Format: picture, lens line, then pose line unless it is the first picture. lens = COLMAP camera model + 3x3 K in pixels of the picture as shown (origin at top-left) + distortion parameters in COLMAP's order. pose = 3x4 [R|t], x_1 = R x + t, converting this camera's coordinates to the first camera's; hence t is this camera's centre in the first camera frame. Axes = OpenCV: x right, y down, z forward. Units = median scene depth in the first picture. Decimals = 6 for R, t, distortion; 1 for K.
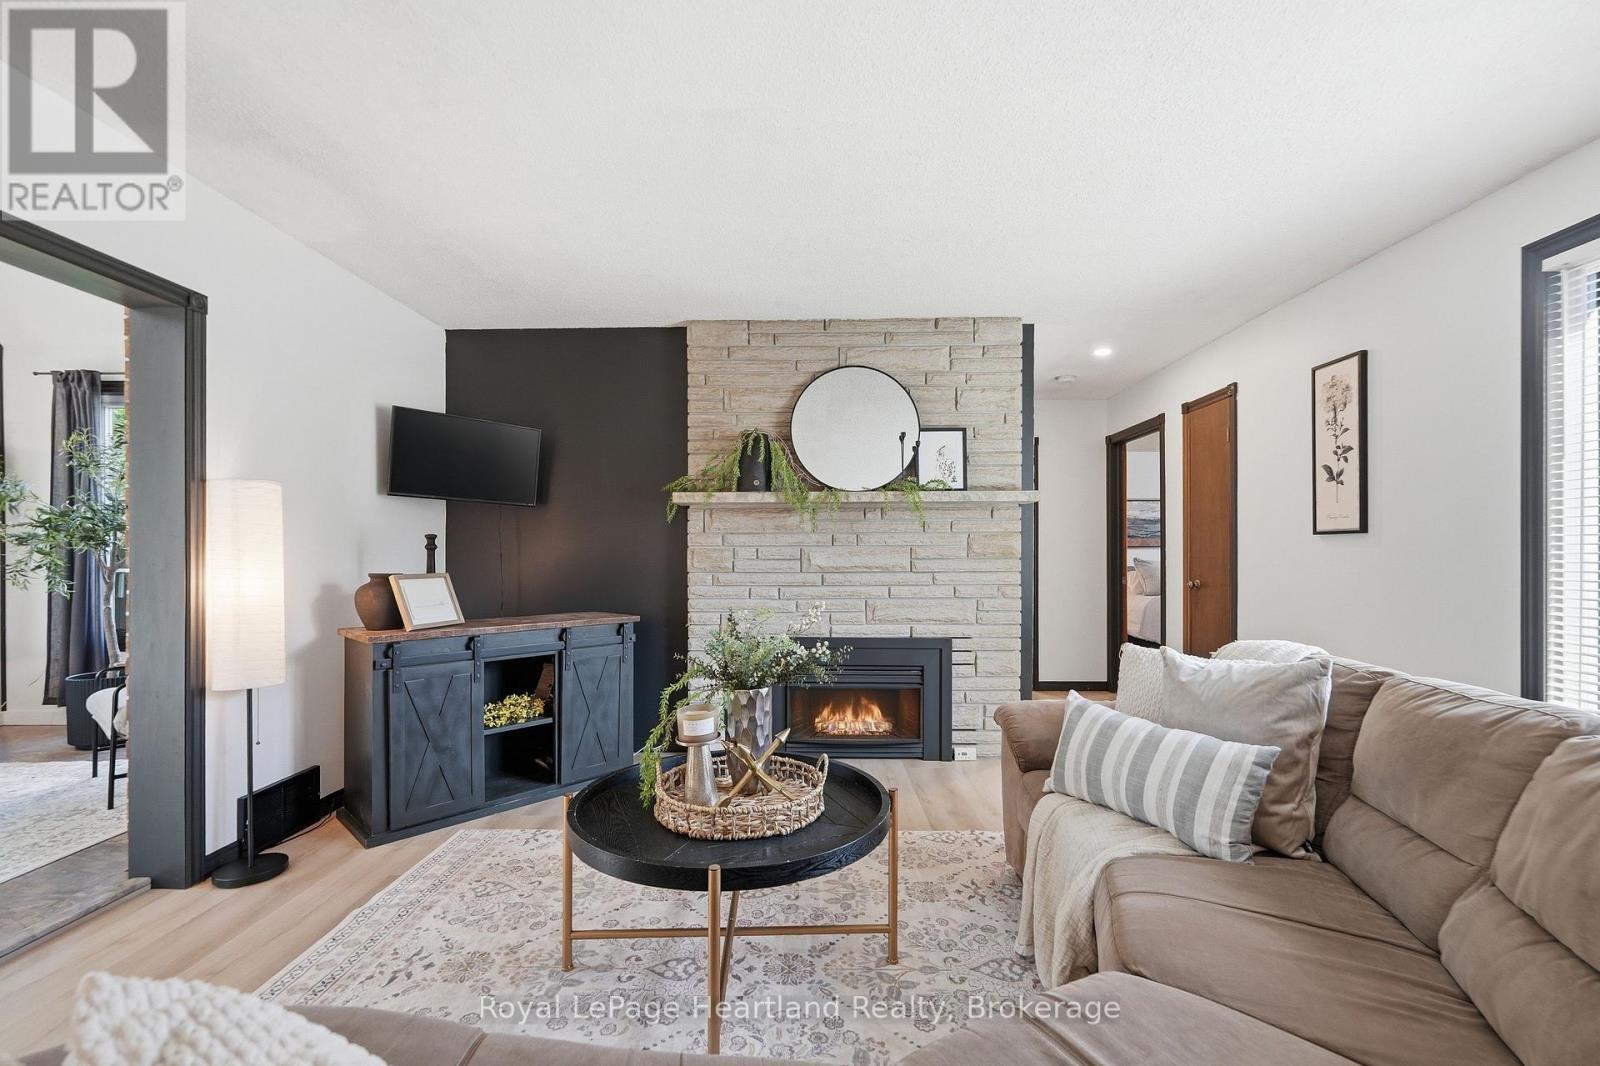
lens RADIAL K [[671.2, 0, 801.5], [0, 671.2, 553.8], [0, 0, 1]] dist [-0.000644, 0.000273]
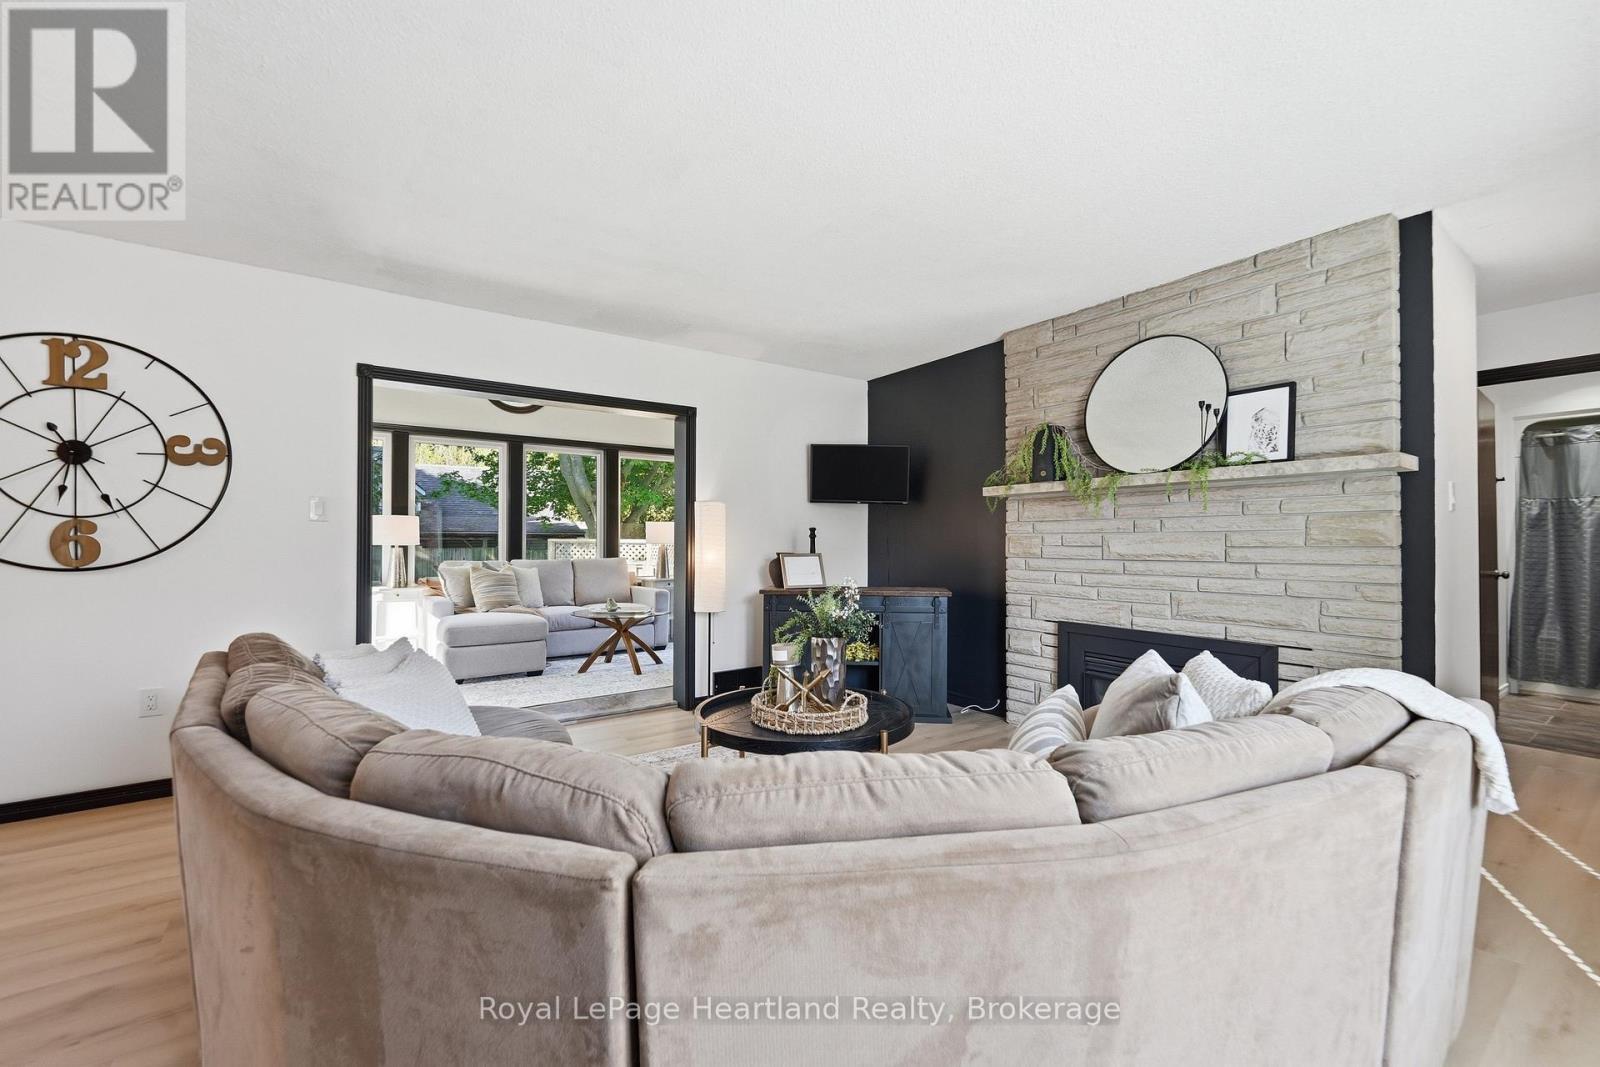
lens RADIAL K [[657.5, 0, 802.7], [0, 657.5, 532.5], [0, 0, 1]] dist [-0.000632, 0.000376]
pose [[0.596208, -0.008896, -0.802781, 0.515244], [0.000461, 0.999942, -0.010738, -0.001922], [0.802830, 0.006032, 0.596178, 0.075452]]
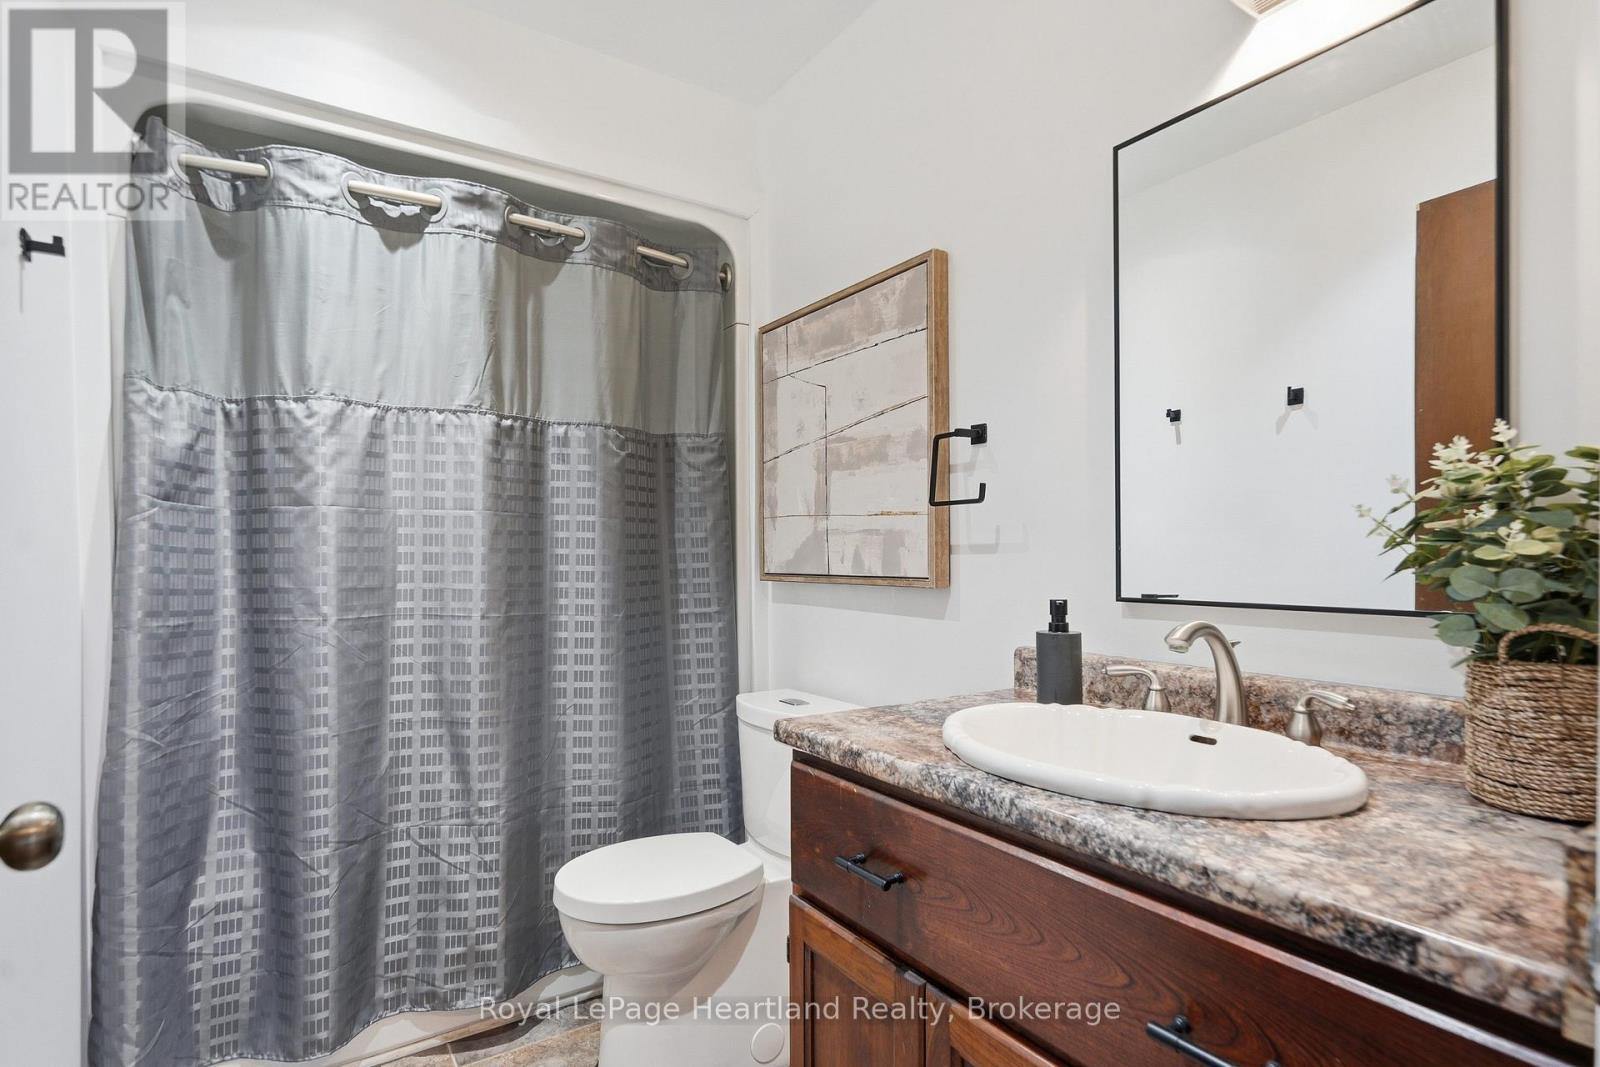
lens RADIAL K [[822.7, 0, 819.6], [0, 822.7, 567.6], [0, 0, 1]] dist [0.000808, -0.000710]
pose [[0.822225, -0.014211, 0.568986, 0.362726], [0.009271, 0.999890, 0.011577, 0.009689], [-0.569088, -0.004244, 0.822266, 1.500458]]
